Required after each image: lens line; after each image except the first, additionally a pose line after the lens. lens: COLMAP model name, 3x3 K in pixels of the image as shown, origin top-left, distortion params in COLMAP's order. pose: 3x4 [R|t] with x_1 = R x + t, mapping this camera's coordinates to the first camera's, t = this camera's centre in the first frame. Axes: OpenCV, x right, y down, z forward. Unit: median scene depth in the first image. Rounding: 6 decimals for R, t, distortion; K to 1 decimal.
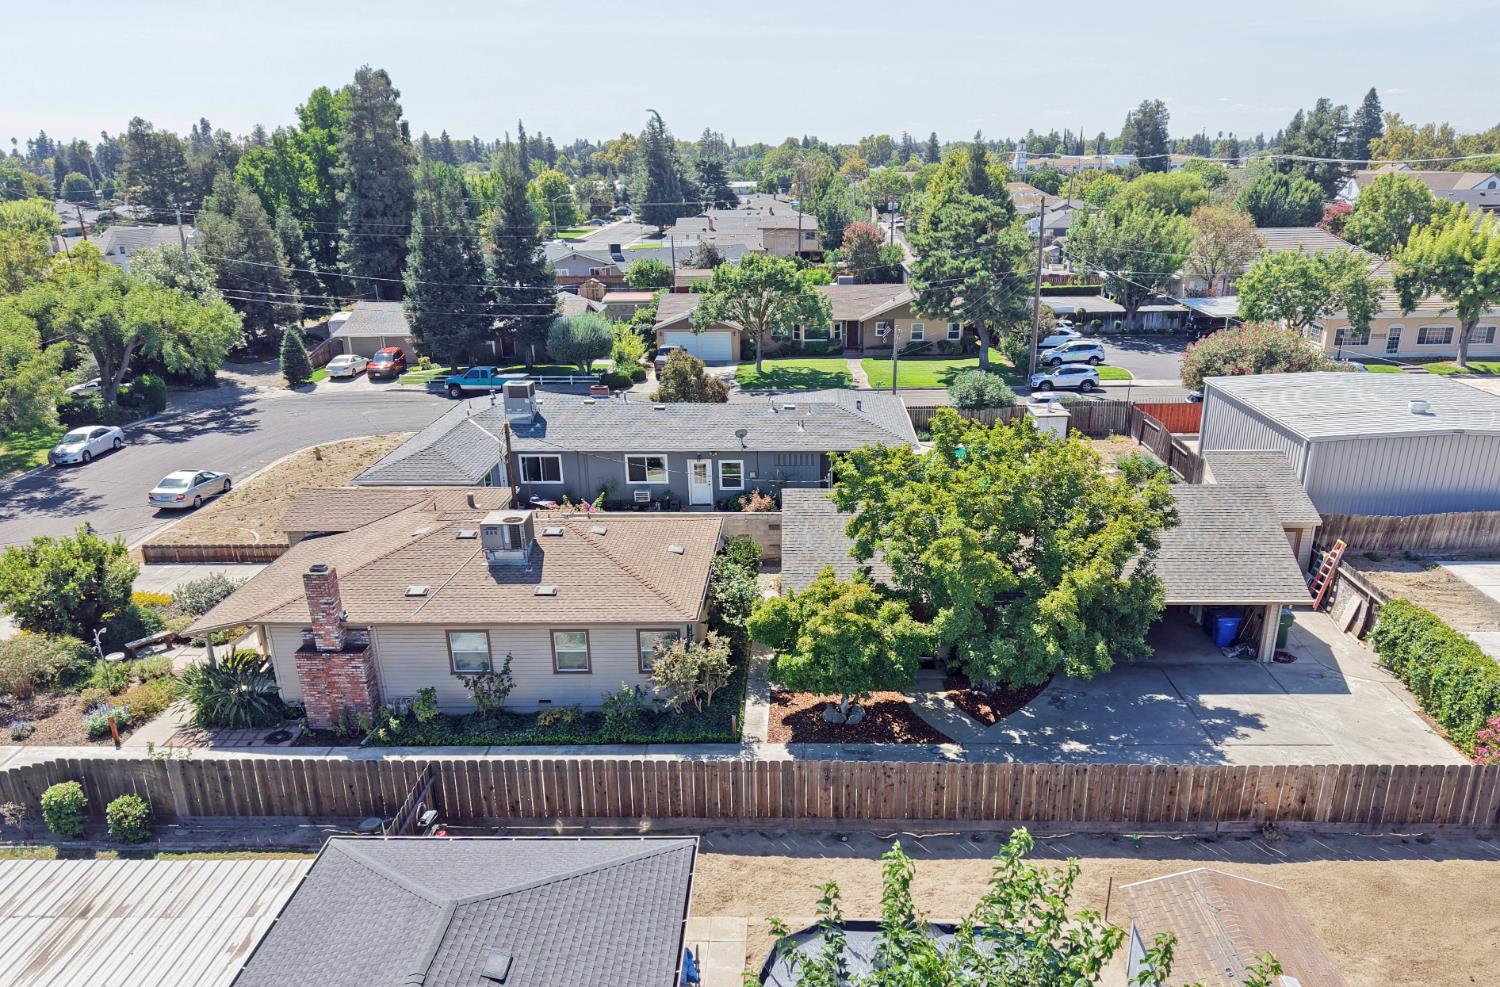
lens RADIAL K [[1062.9, 0, 750.0], [0, 1062.9, 493.5], [0, 0, 1]] dist [-0.034747, 0.000528]
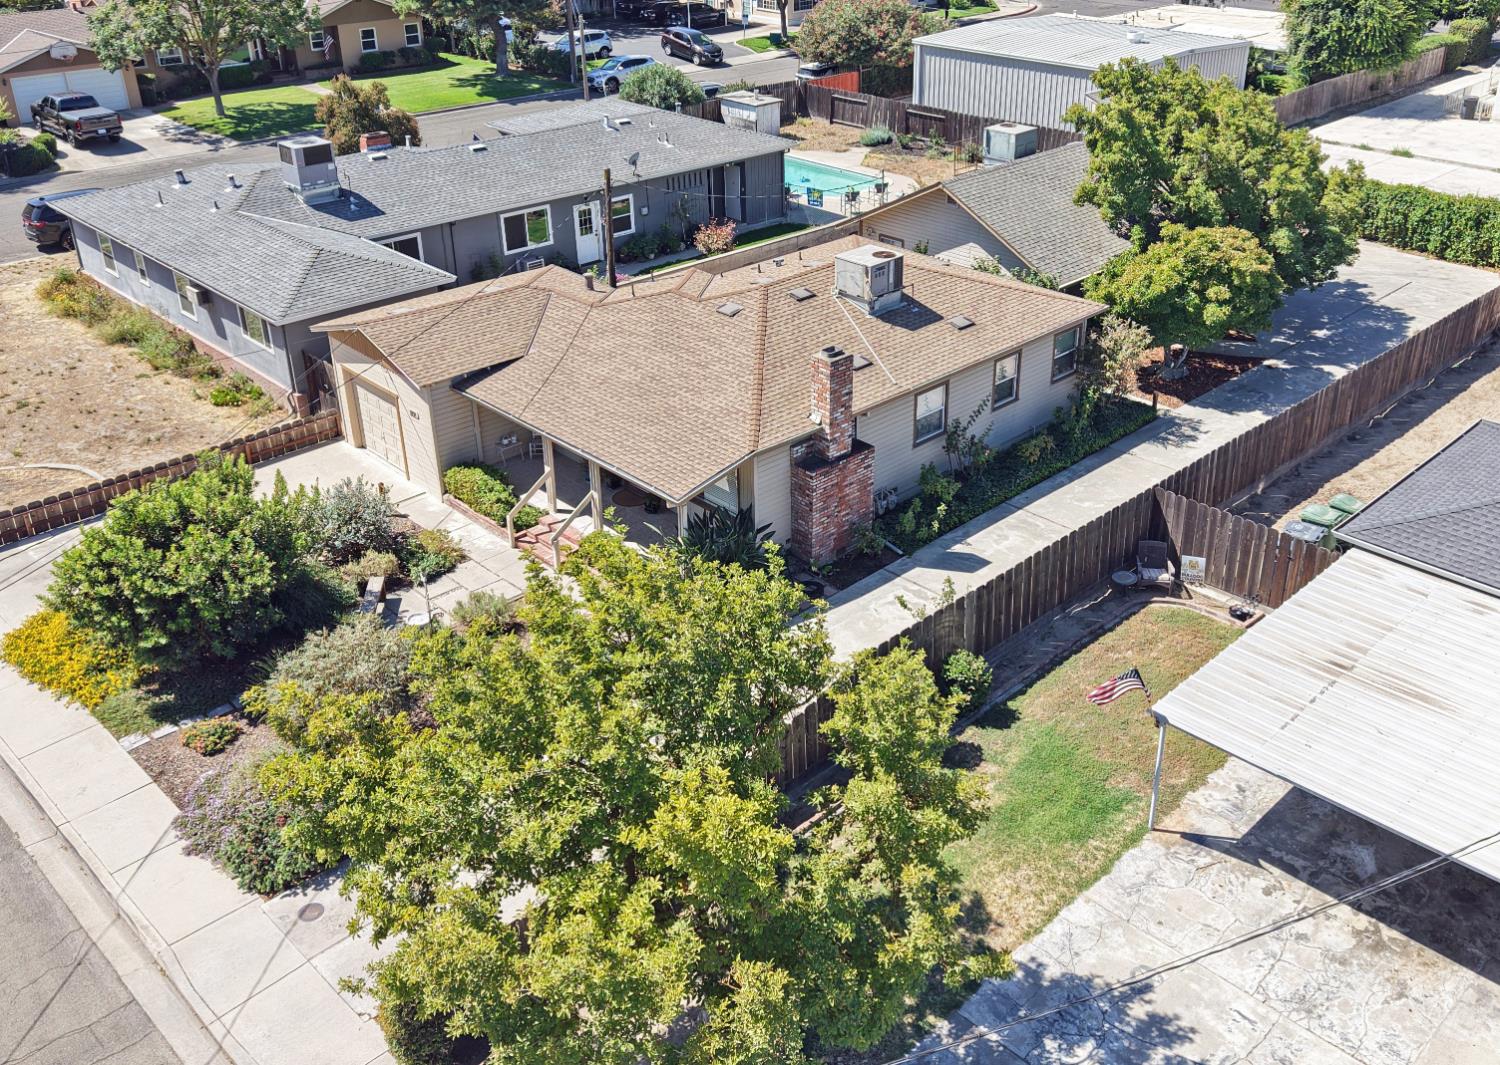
lens RADIAL K [[1371.5, 0, 837.4], [0, 1371.5, 532.3], [0, 0, 1]] dist [-0.041780, 0.002068]
pose [[0.662499, -0.335614, 0.669670, -0.650462], [0.201885, 0.940929, 0.271836, -0.039746], [-0.721344, -0.044895, 0.691120, 0.199395]]
